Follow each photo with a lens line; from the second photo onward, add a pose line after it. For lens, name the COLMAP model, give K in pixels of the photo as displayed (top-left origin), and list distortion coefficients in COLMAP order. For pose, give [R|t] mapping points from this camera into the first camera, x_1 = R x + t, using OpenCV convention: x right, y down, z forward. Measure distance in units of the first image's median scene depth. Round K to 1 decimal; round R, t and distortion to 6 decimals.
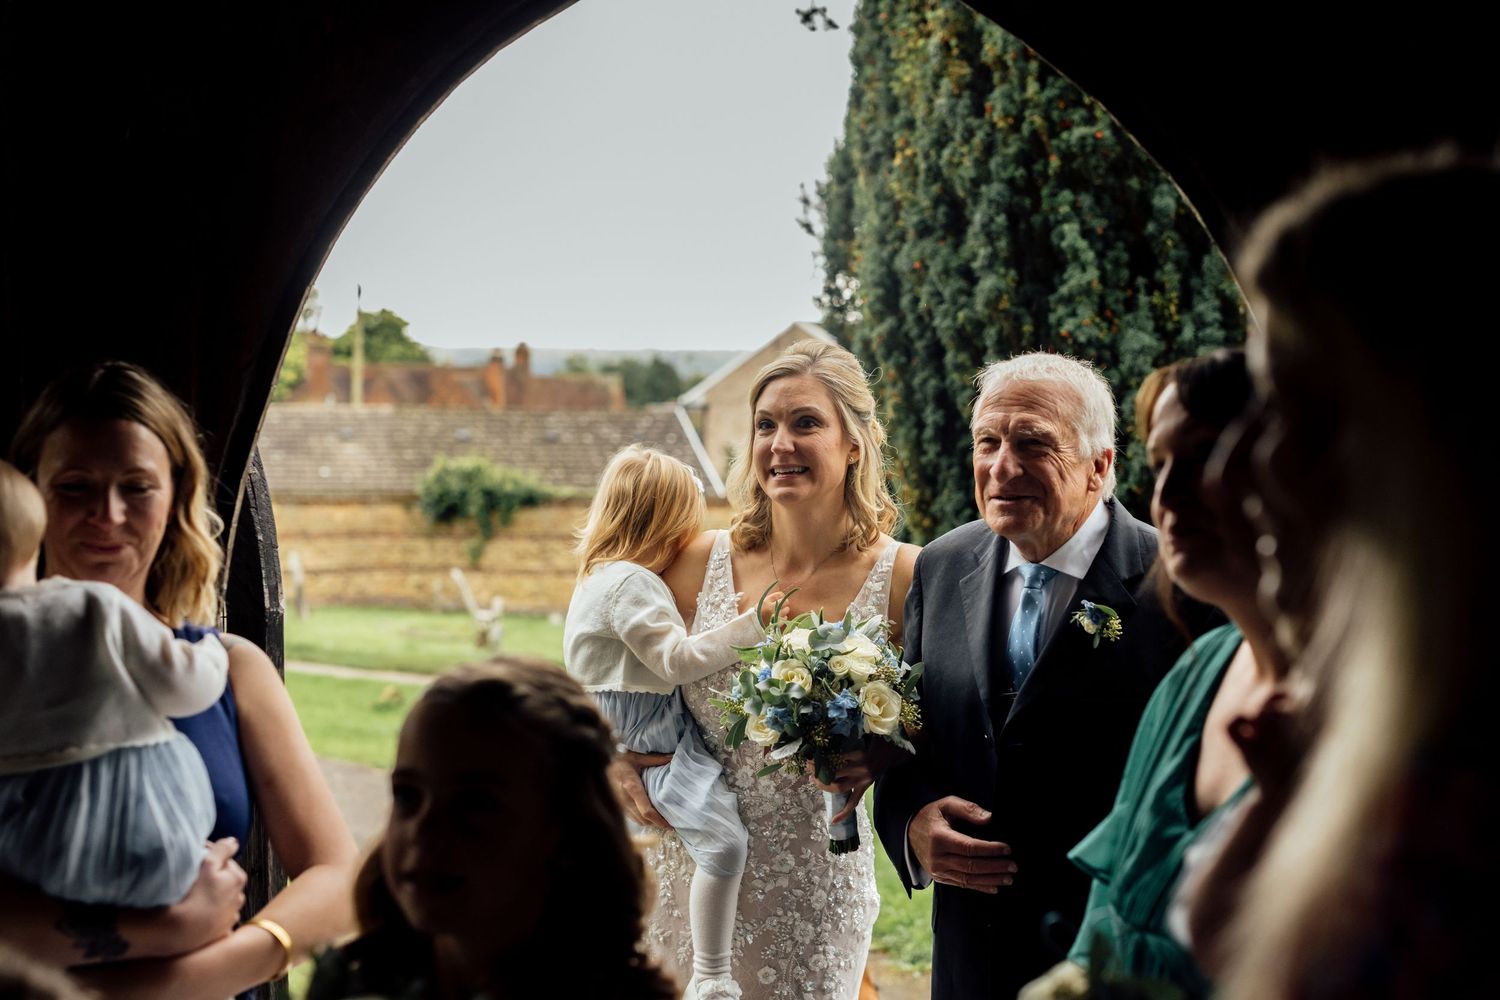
lens RADIAL K [[2152.6, 0, 750.6], [0, 2152.6, 500.1], [0, 0, 1]] dist [0.034181, 0.000000]
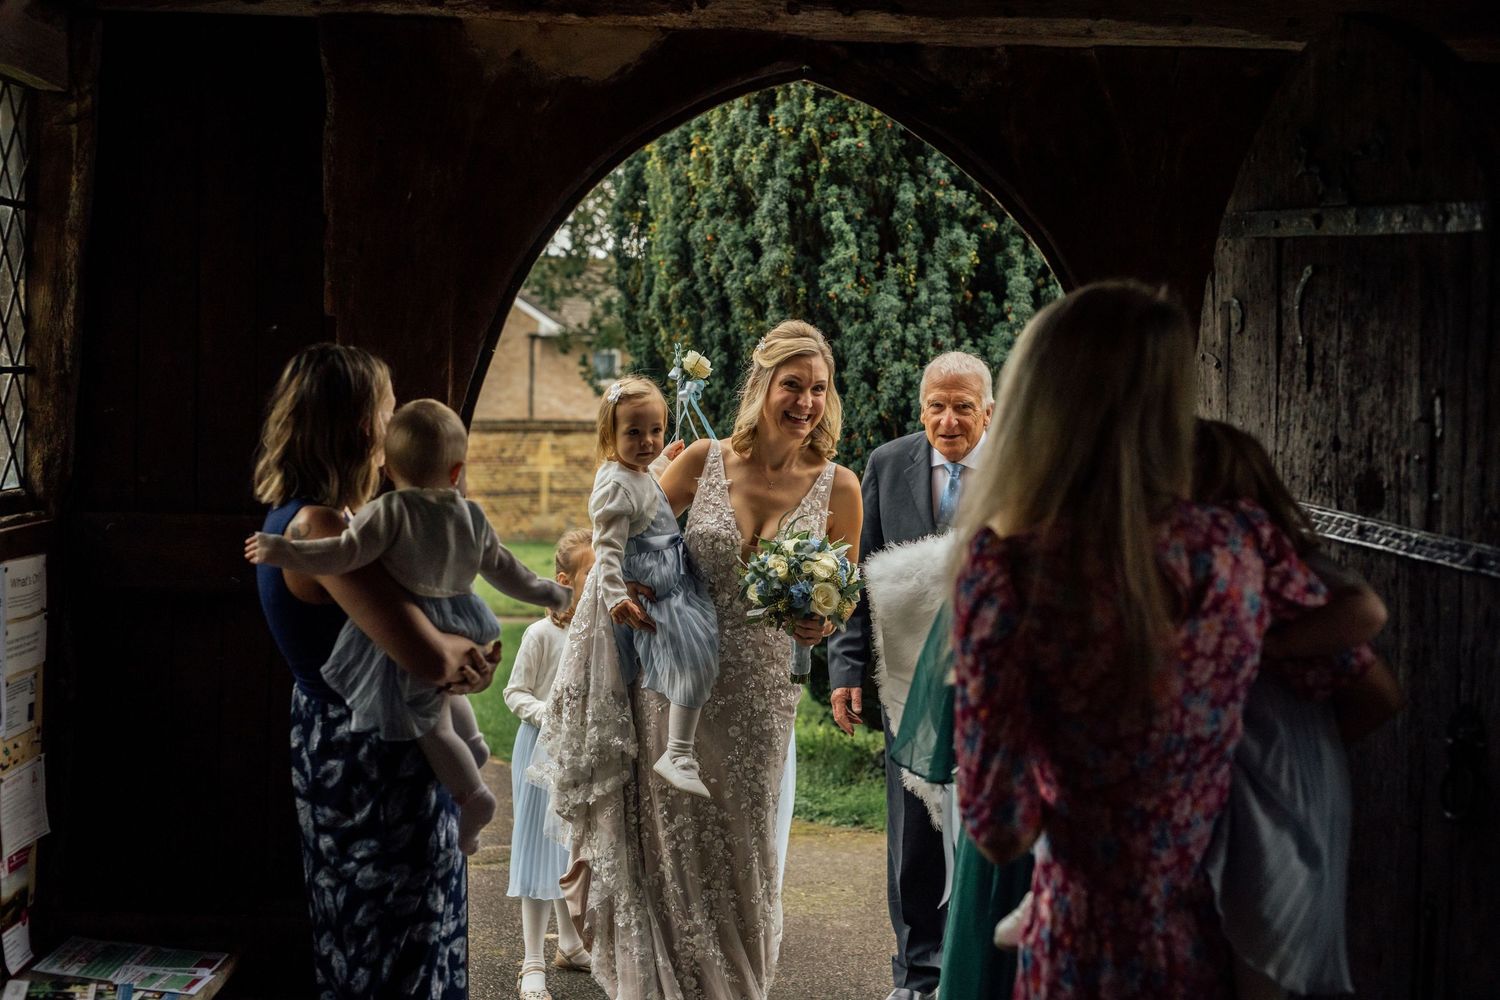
lens RADIAL K [[2152.6, 0, 749.7], [0, 2152.6, 498.4], [0, 0, 1]] dist [0.034181, 0.000000]
pose [[0.983393, -0.006775, 0.181363, -0.139776], [0.000374, 0.999377, 0.035304, -0.000542], [-0.181489, -0.034650, 0.982782, -0.275647]]
